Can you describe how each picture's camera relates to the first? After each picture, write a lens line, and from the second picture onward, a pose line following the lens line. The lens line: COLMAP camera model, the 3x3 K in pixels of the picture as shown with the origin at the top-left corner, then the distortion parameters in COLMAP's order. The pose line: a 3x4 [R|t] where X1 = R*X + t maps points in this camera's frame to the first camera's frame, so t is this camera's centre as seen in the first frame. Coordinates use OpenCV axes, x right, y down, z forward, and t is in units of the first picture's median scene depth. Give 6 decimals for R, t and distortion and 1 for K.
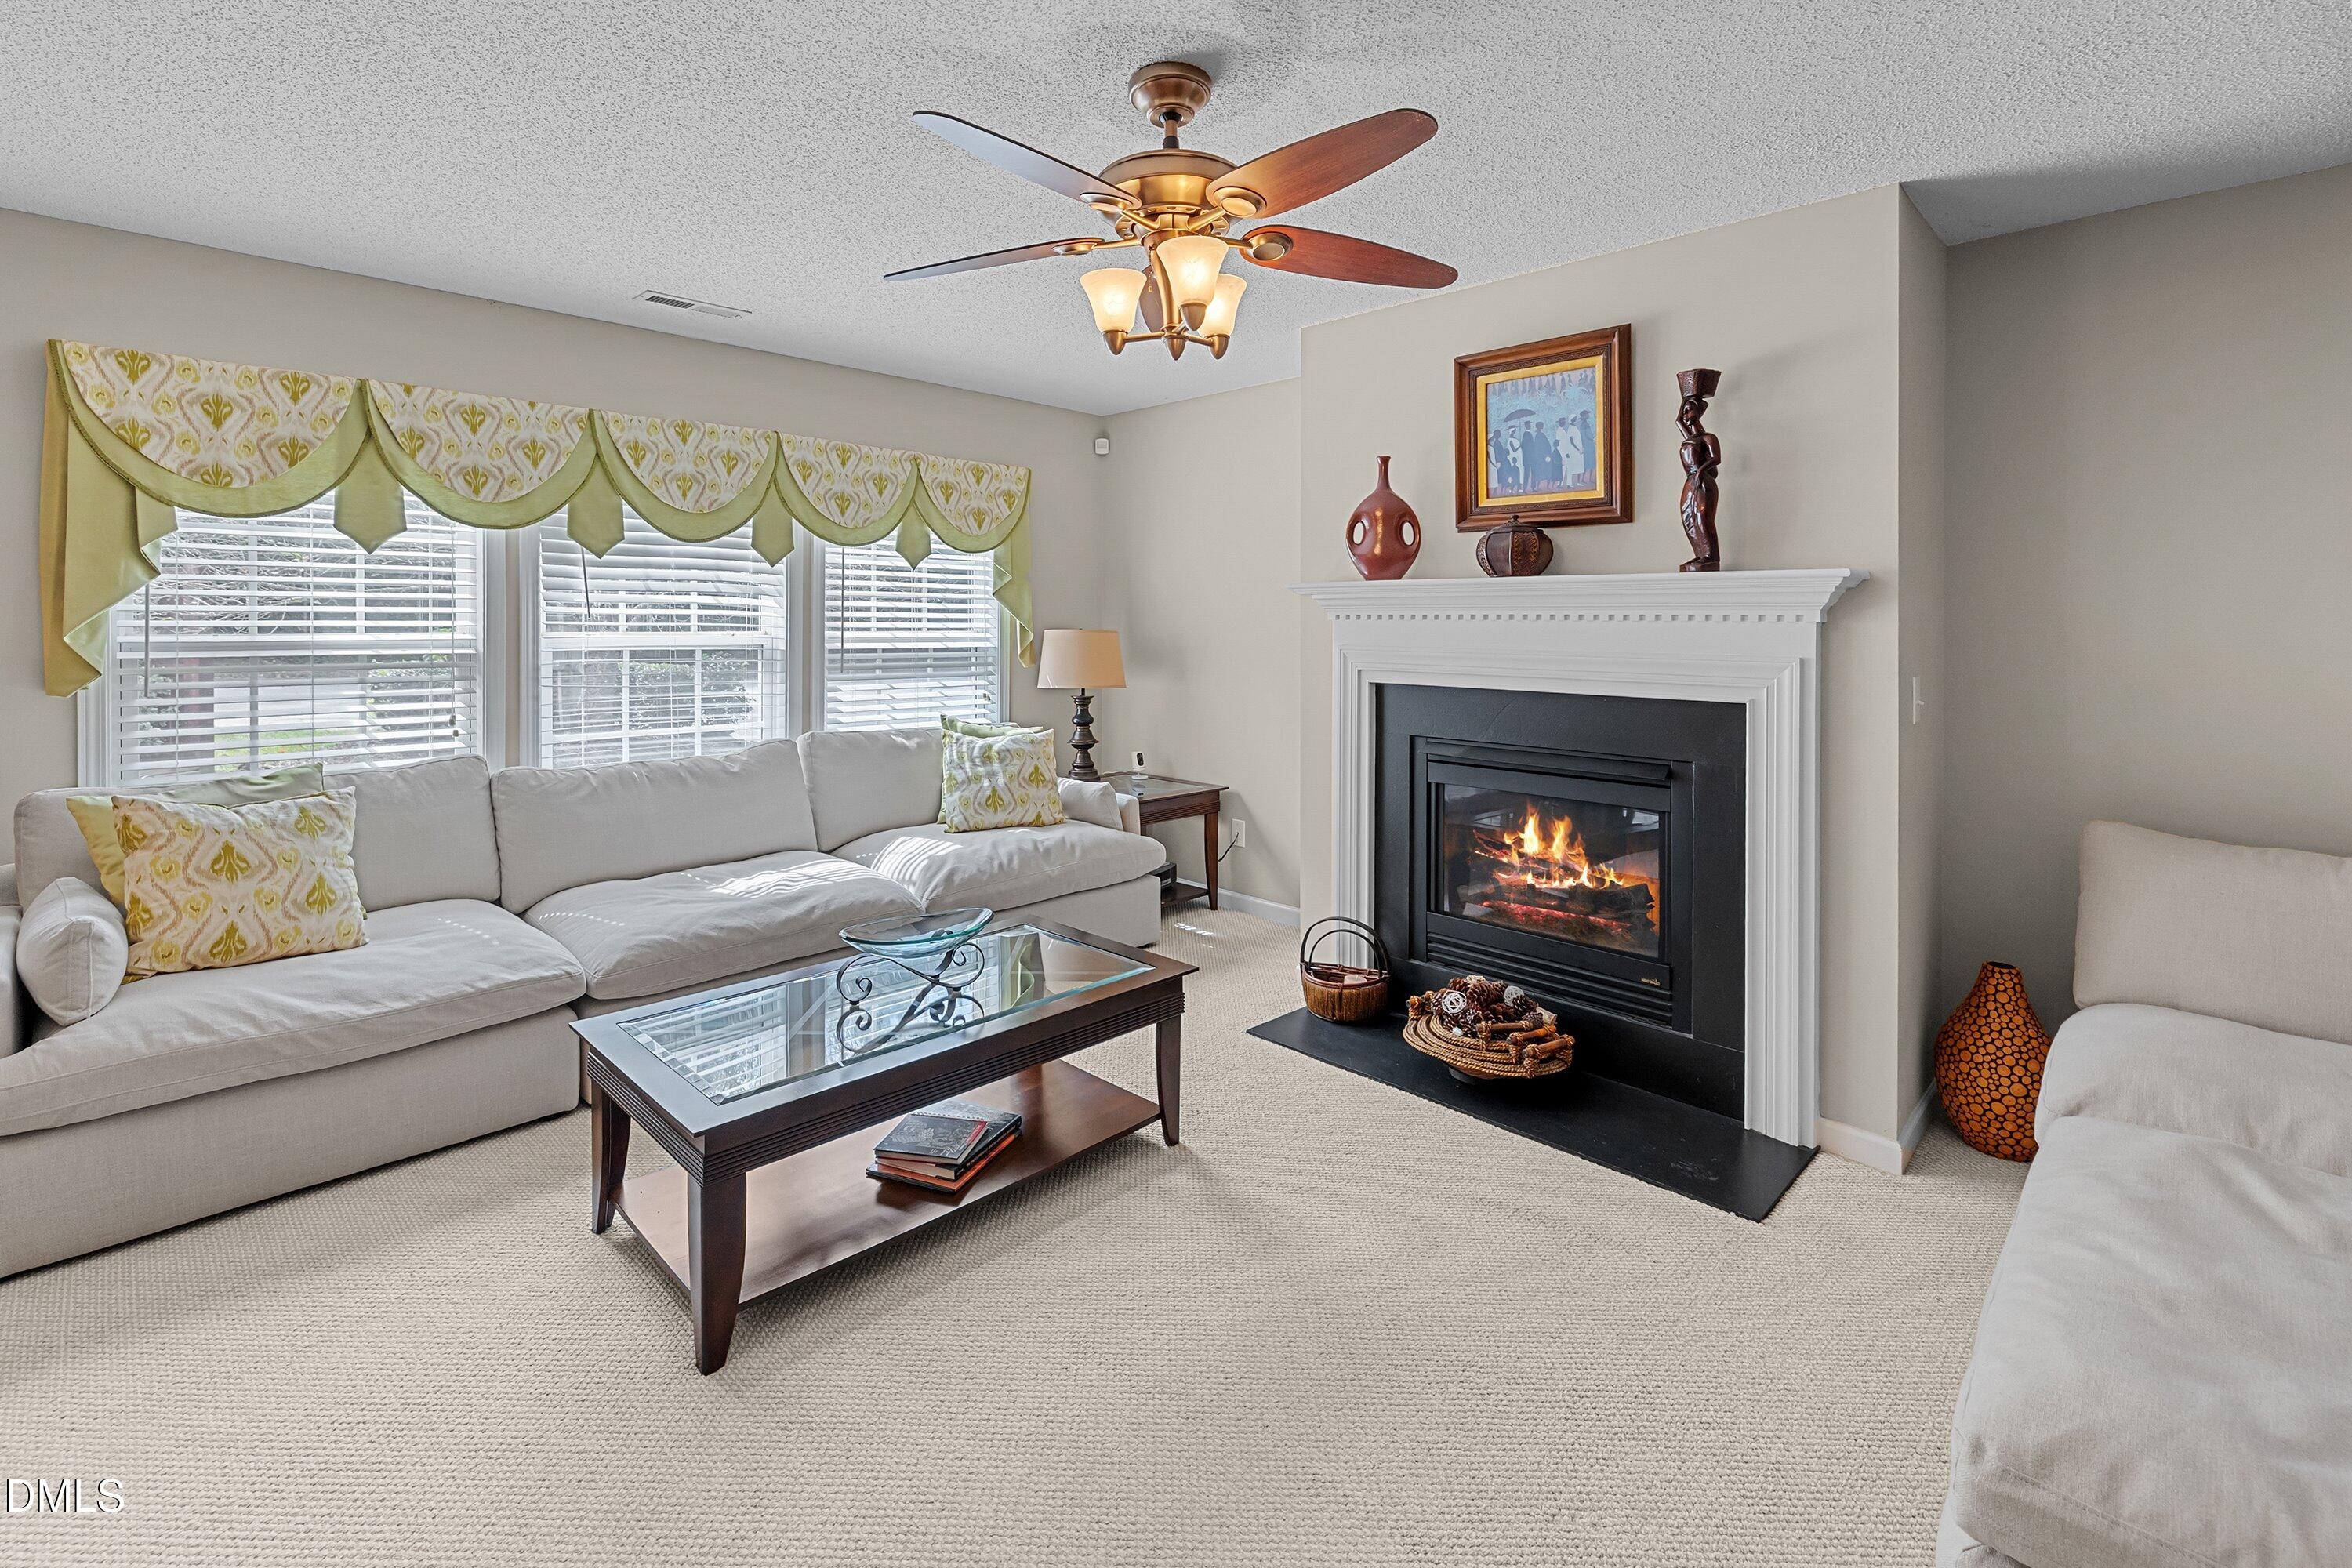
lens RADIAL K [[1050.9, 0, 1175.4], [0, 1050.9, 627.0], [0, 0, 1]] dist [-0.000006, -0.000215]
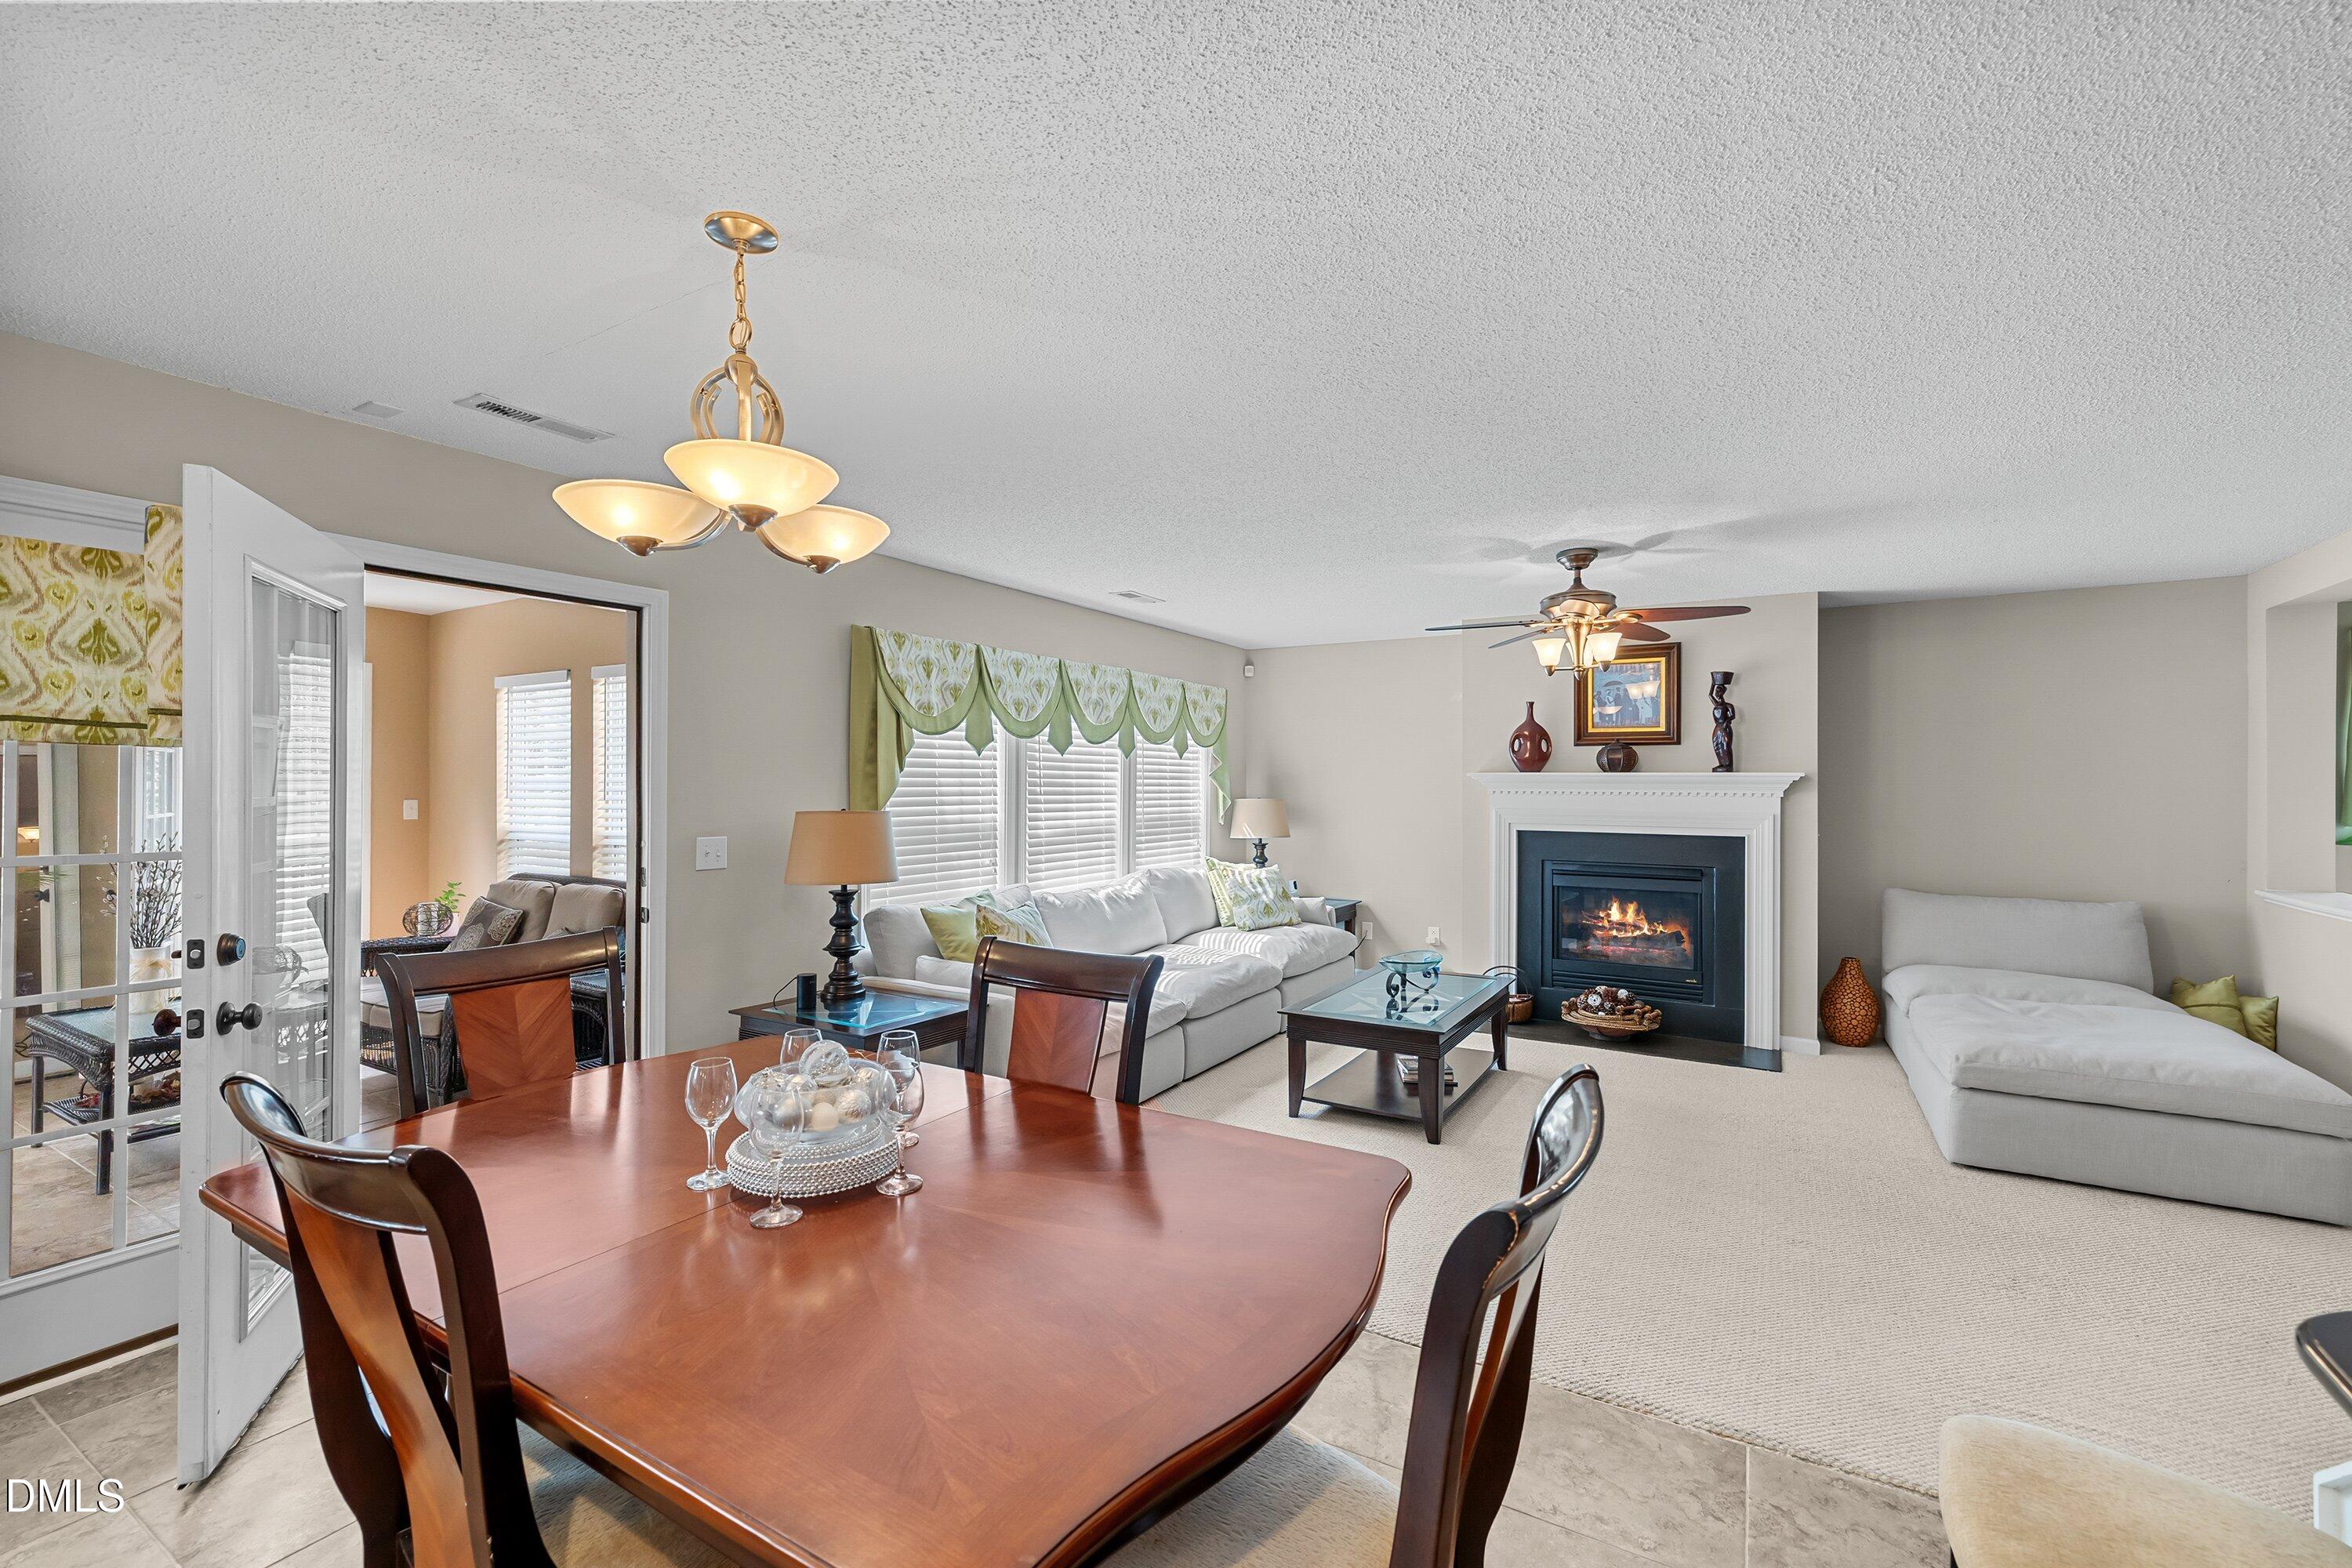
lens RADIAL K [[990.5, 0, 1176.0], [0, 990.5, 784.0], [0, 0, 1]] dist [-0.000589, -0.000002]
pose [[0.970385, -0.002293, 0.241554, -0.868753], [0.002780, 0.999995, -0.001675, -0.025657], [-0.241549, 0.002297, 0.970386, -0.521096]]
